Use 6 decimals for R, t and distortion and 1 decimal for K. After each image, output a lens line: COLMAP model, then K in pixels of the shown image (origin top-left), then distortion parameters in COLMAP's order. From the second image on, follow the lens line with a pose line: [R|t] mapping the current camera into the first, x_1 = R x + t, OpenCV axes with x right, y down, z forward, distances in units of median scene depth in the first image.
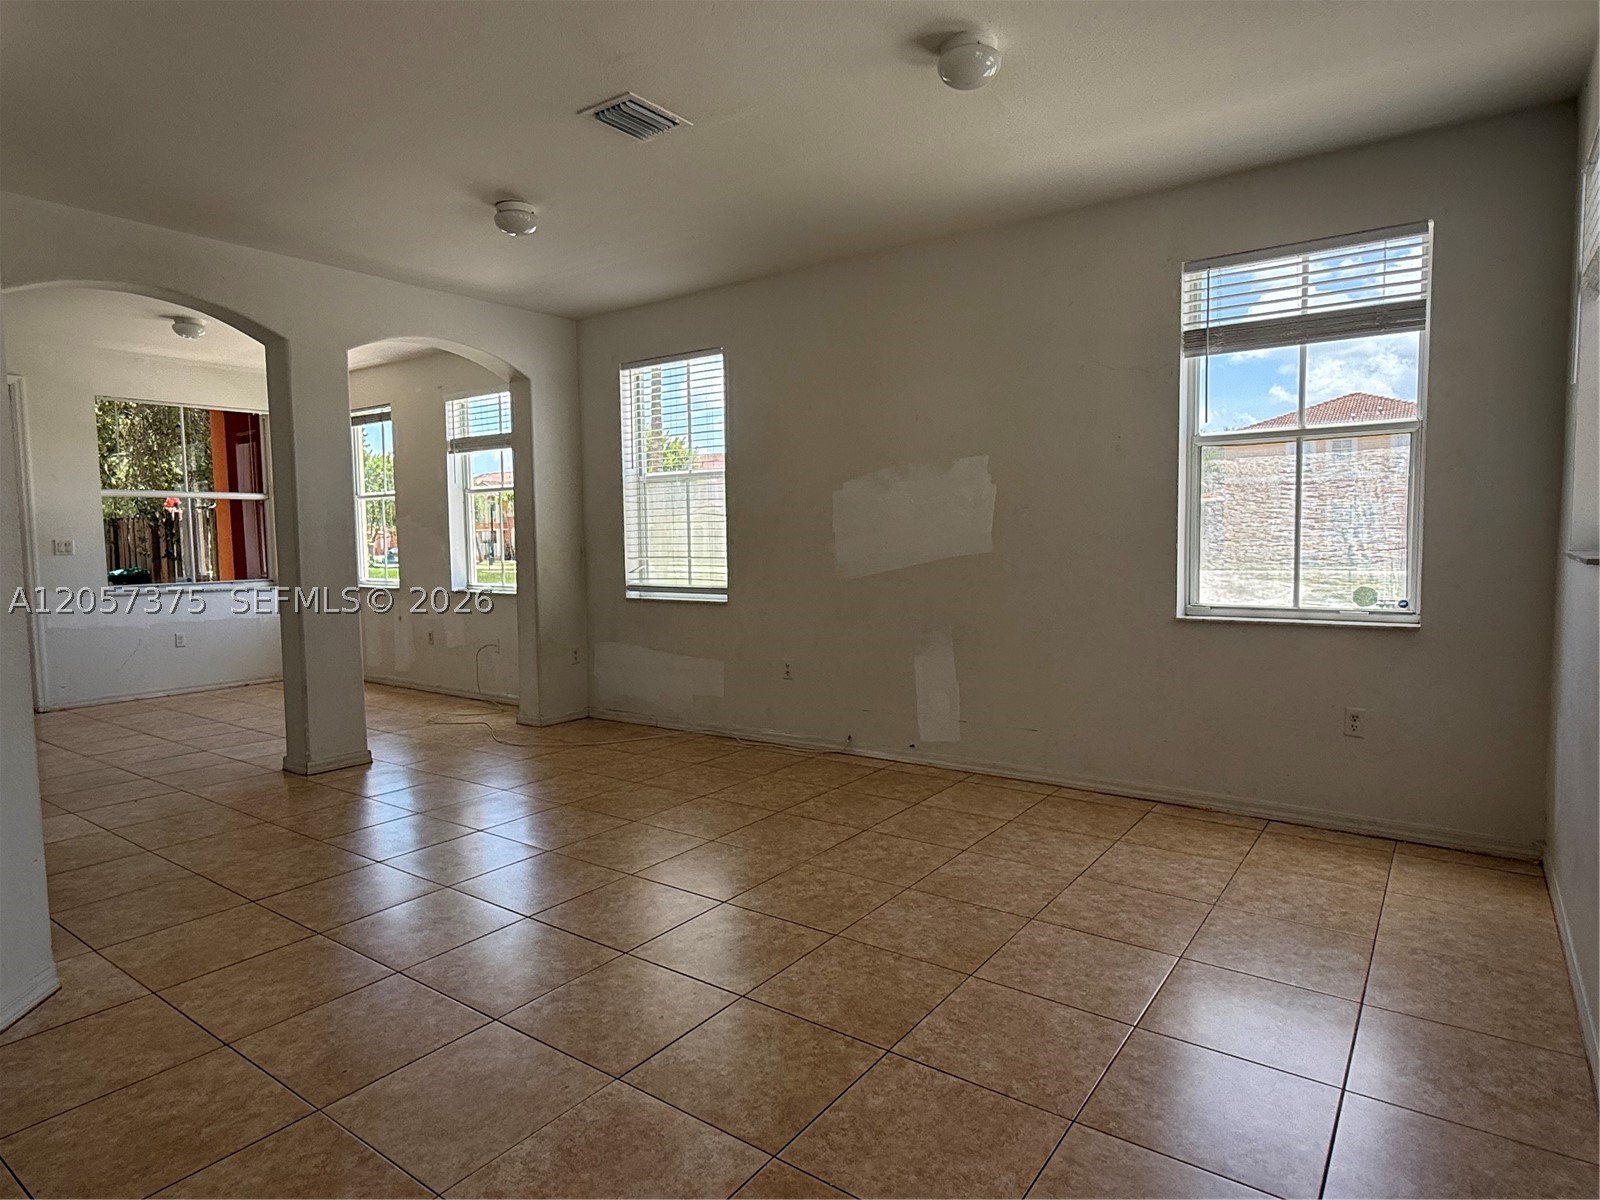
lens RADIAL K [[918.7, 0, 807.6], [0, 918.7, 608.7], [0, 0, 1]] dist [-0.004580, 0.001285]
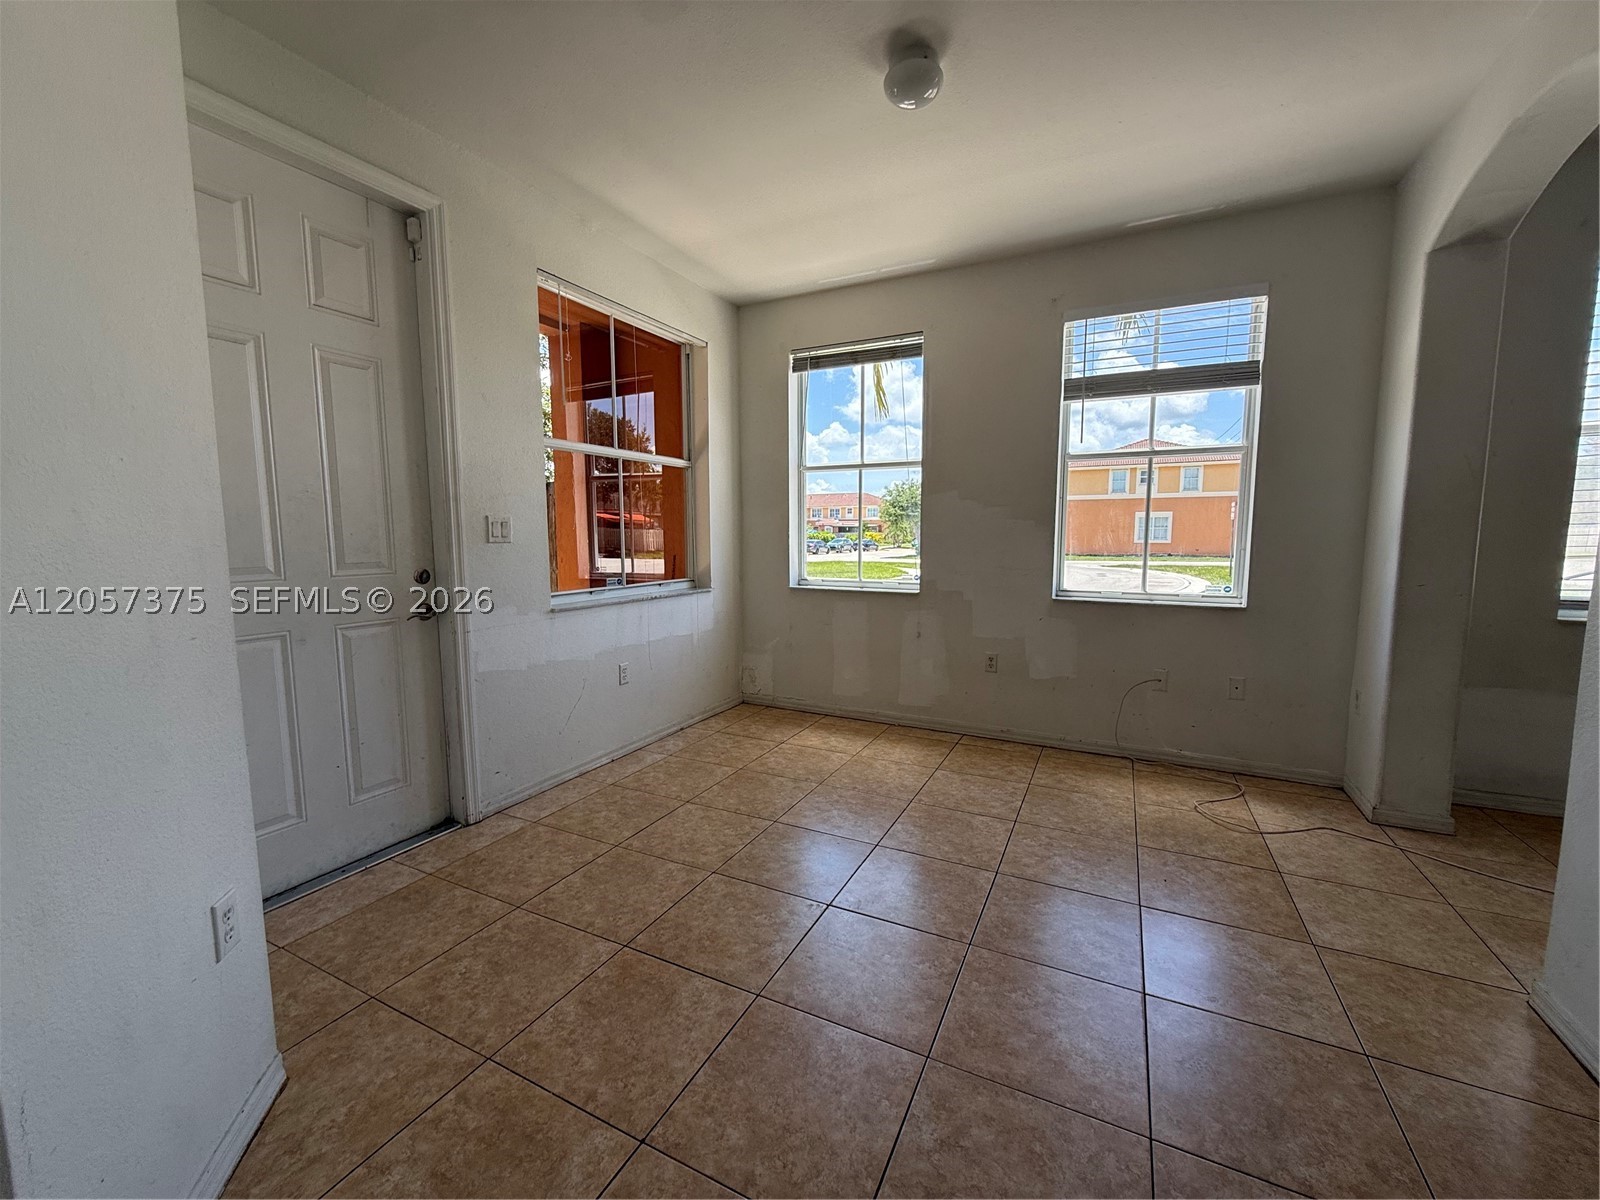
lens RADIAL K [[639.1, 0, 805.7], [0, 639.1, 601.7], [0, 0, 1]] dist [-0.000212, 0.000340]
pose [[0.986677, -0.006658, 0.162552, -0.818964], [0.001342, 0.999461, 0.032791, -0.042131], [-0.162683, -0.032136, 0.986155, 0.688241]]
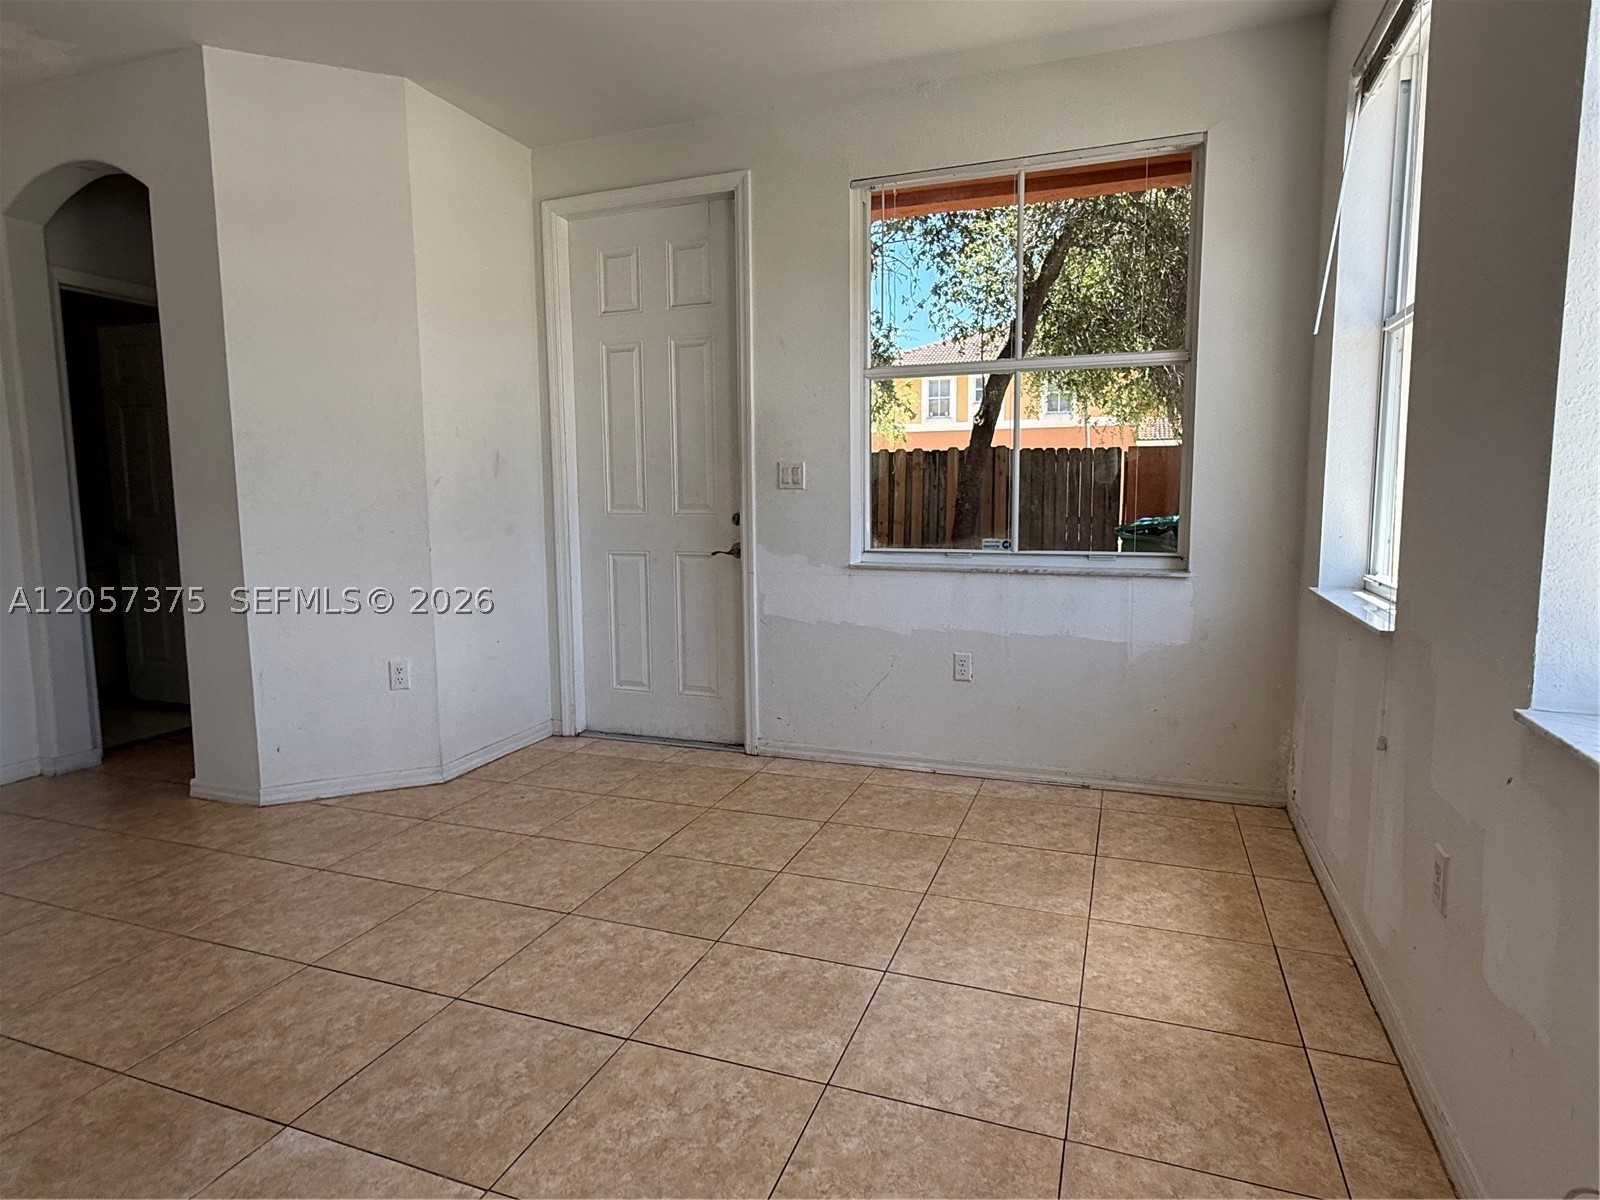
lens RADIAL K [[918.7, 0, 796.3], [0, 918.7, 594.9], [0, 0, 1]] dist [-0.004580, 0.001285]
pose [[0.266383, 0.121407, -0.956191, -0.317895], [-0.068505, 0.991912, 0.106858, -0.065358], [0.961430, 0.037038, 0.272545, 1.014914]]
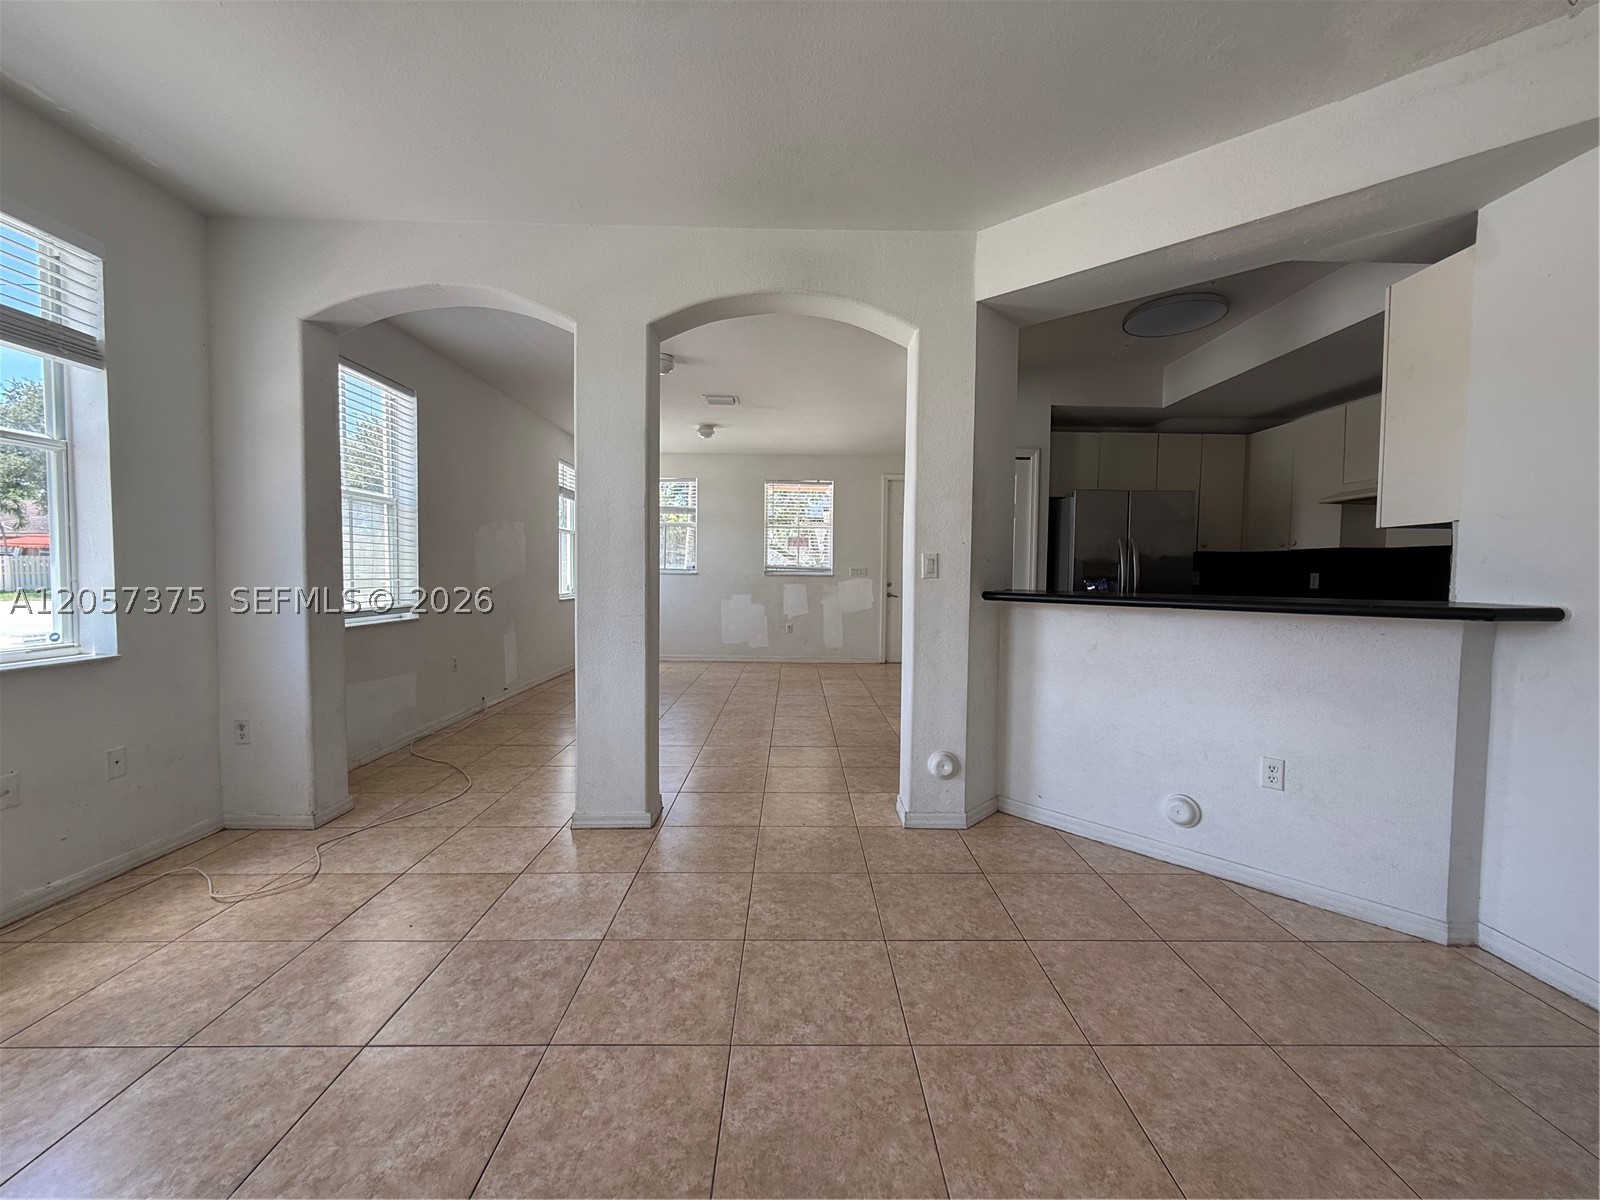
lens RADIAL K [[639.1, 0, 804.4], [0, 639.1, 597.5], [0, 0, 1]] dist [-0.000212, 0.000340]
pose [[-0.596228, -0.027718, 0.802337, -0.965736], [0.056121, 0.995520, 0.076096, -0.063292], [-0.800851, 0.090399, -0.592001, 1.047360]]
